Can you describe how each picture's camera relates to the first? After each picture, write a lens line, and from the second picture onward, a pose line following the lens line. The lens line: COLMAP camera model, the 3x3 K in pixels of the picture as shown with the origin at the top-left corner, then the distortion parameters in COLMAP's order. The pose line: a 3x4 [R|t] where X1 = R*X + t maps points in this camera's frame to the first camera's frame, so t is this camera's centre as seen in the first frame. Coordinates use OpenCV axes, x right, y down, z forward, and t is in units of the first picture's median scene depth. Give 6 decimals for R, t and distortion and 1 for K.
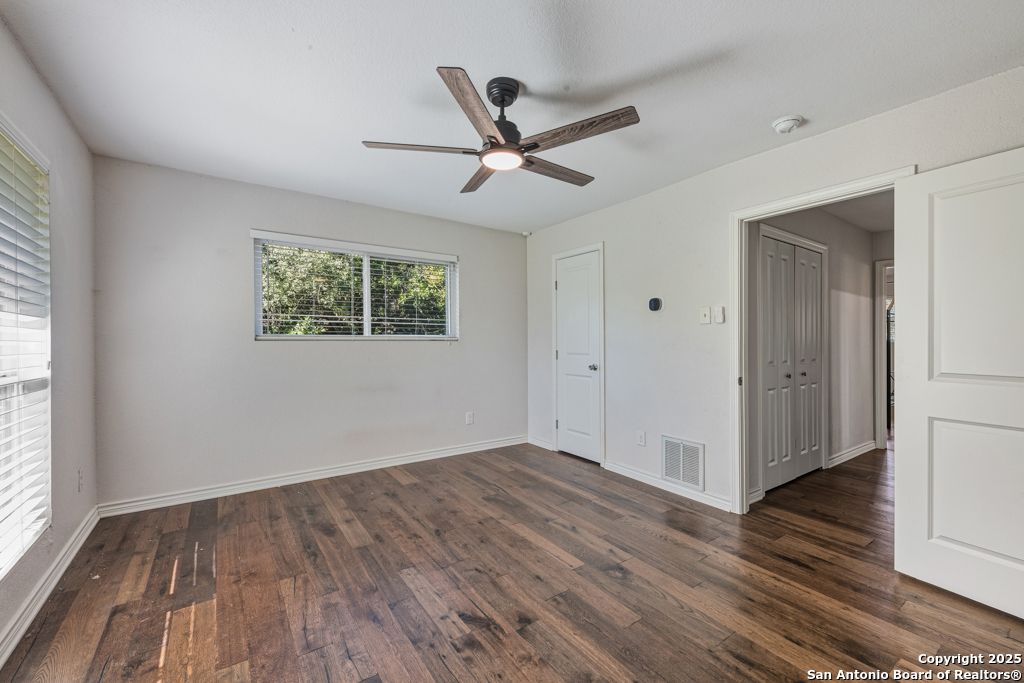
lens RADIAL K [[411.3, 0, 512.5], [0, 411.3, 336.1], [0, 0, 1]] dist [0.000398, -0.000166]
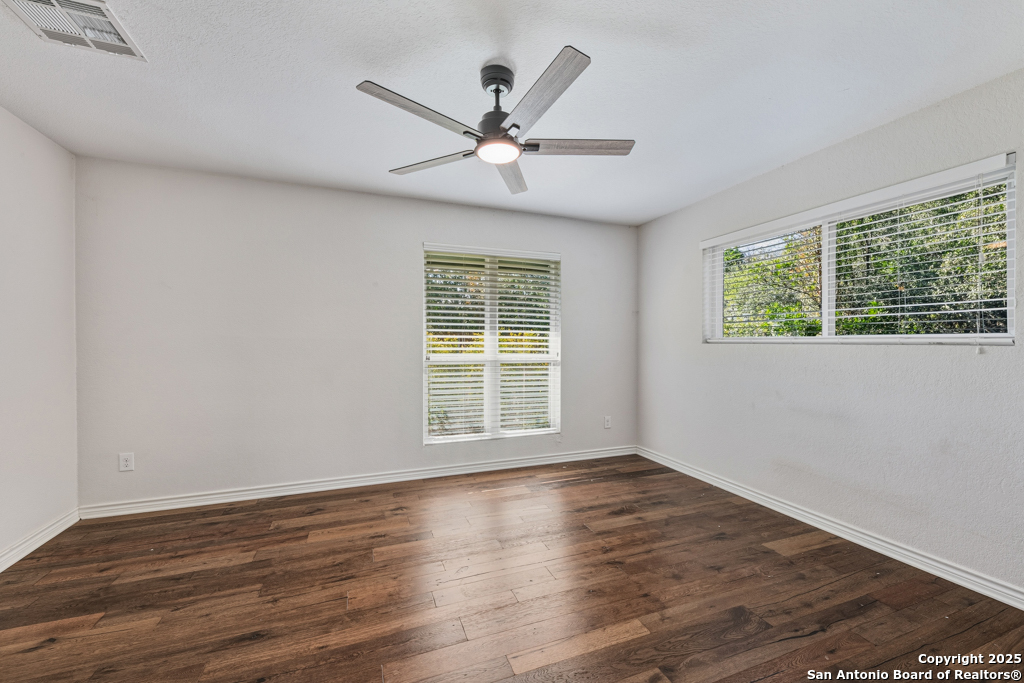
lens RADIAL K [[411.3, 0, 512.5], [0, 411.3, 336.1], [0, 0, 1]] dist [0.000398, -0.000166]
pose [[-0.247531, -0.015861, -0.968750, 0.640234], [0.004523, 0.999836, -0.017526, 0.010883], [0.968869, -0.008720, -0.247419, 0.894068]]
